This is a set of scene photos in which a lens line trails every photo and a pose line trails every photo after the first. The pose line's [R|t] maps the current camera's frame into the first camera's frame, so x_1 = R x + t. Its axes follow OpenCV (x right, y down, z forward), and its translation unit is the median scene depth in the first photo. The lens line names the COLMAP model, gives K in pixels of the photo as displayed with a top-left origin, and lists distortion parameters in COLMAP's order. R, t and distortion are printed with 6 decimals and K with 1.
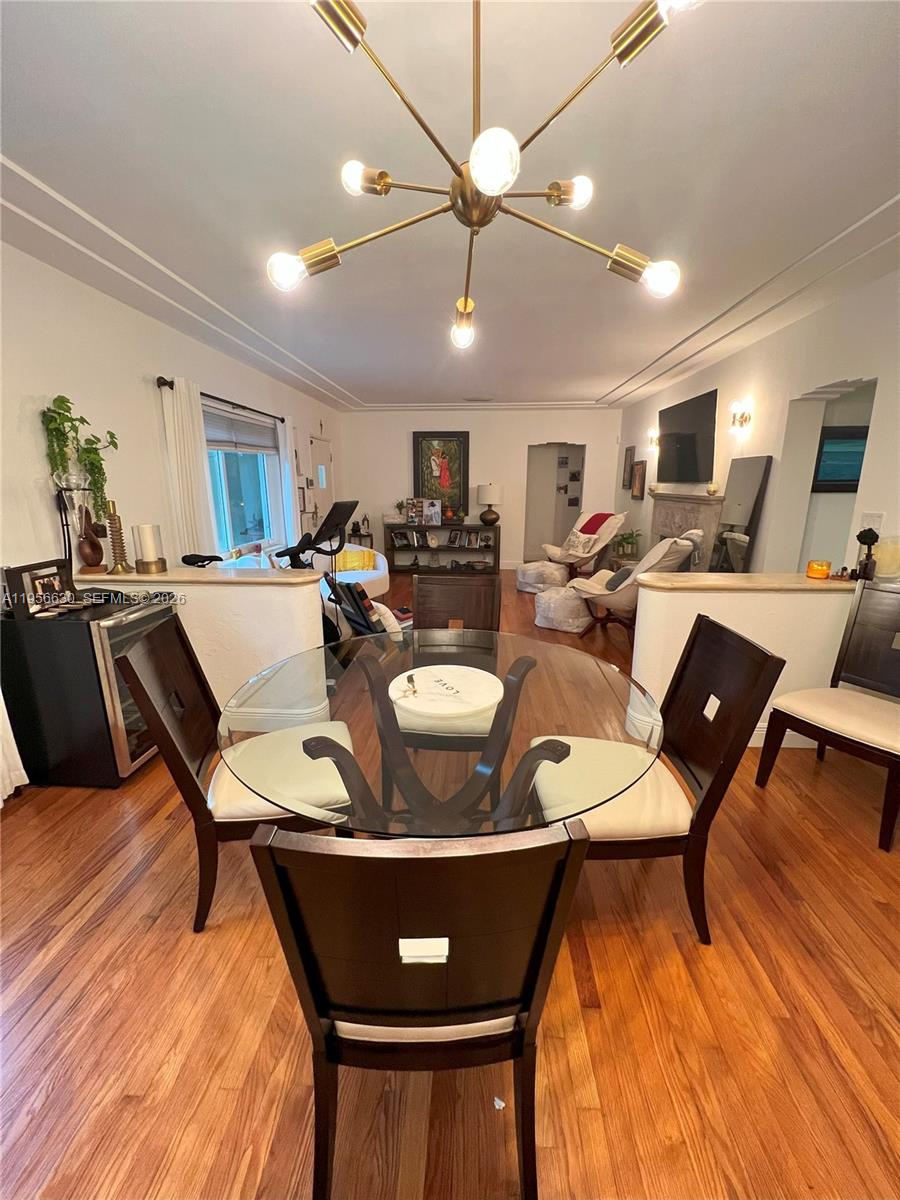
lens RADIAL K [[481.2, 0, 452.8], [0, 481.2, 601.4], [0, 0, 1]] dist [-0.001771, 0.000551]
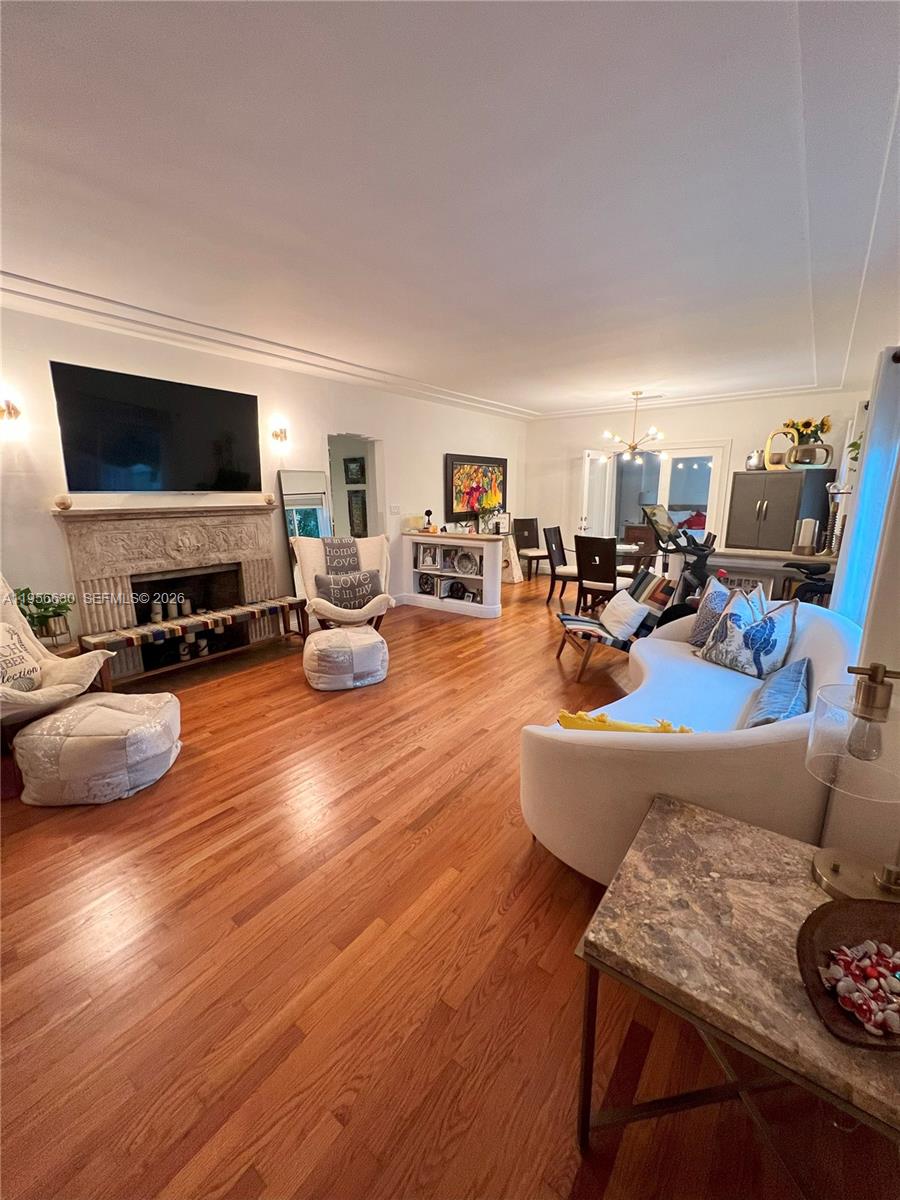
lens RADIAL K [[481.2, 0, 452.8], [0, 481.2, 601.4], [0, 0, 1]] dist [-0.001771, 0.000551]
pose [[-0.830672, -0.108006, 0.546186, -0.229850], [0.147469, 0.903285, 0.402900, -0.254672], [-0.536877, 0.415223, -0.734406, 1.067671]]
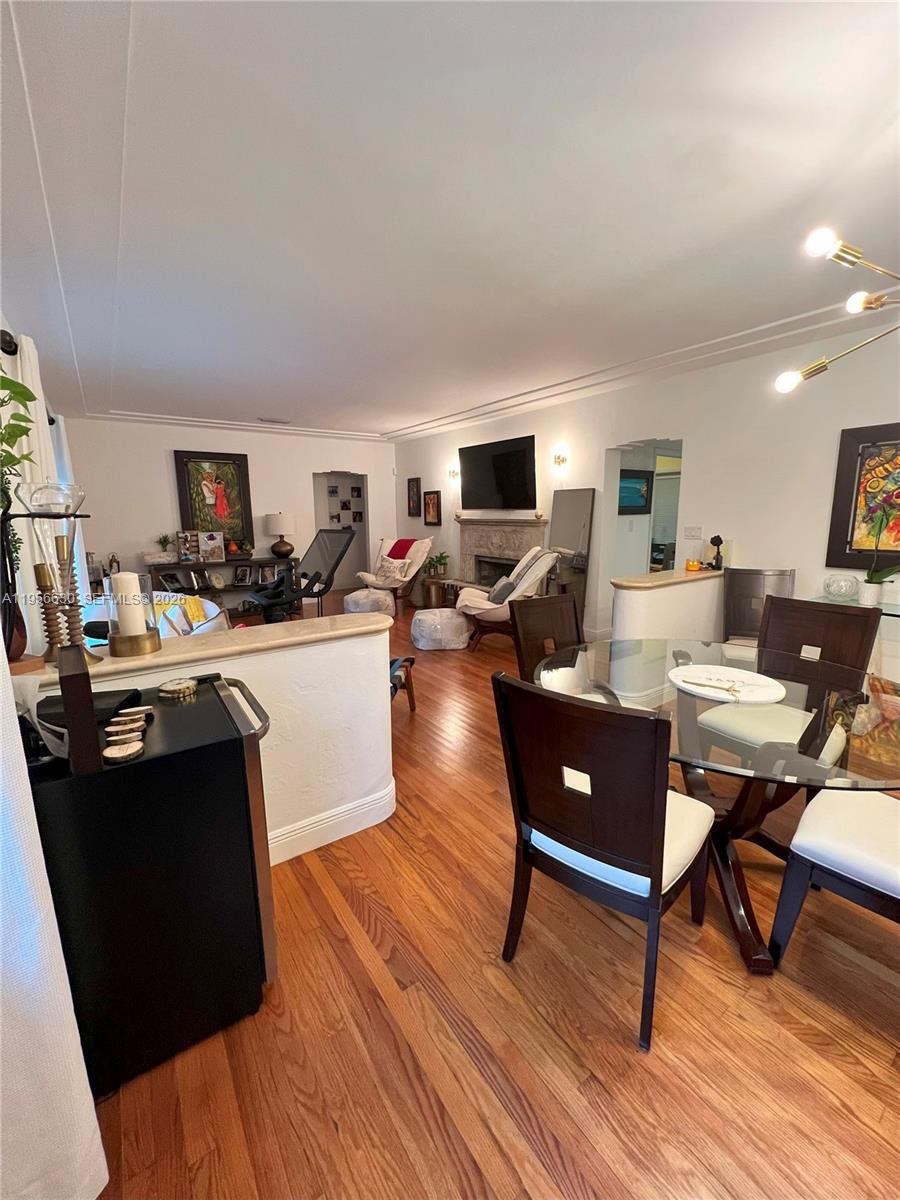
lens RADIAL K [[481.2, 0, 452.8], [0, 481.2, 601.4], [0, 0, 1]] dist [-0.001771, 0.000551]
pose [[0.779973, -0.120288, 0.614144, -0.282874], [0.157585, 0.987482, -0.006724, -0.024037], [-0.605648, 0.102025, 0.789165, 0.114926]]
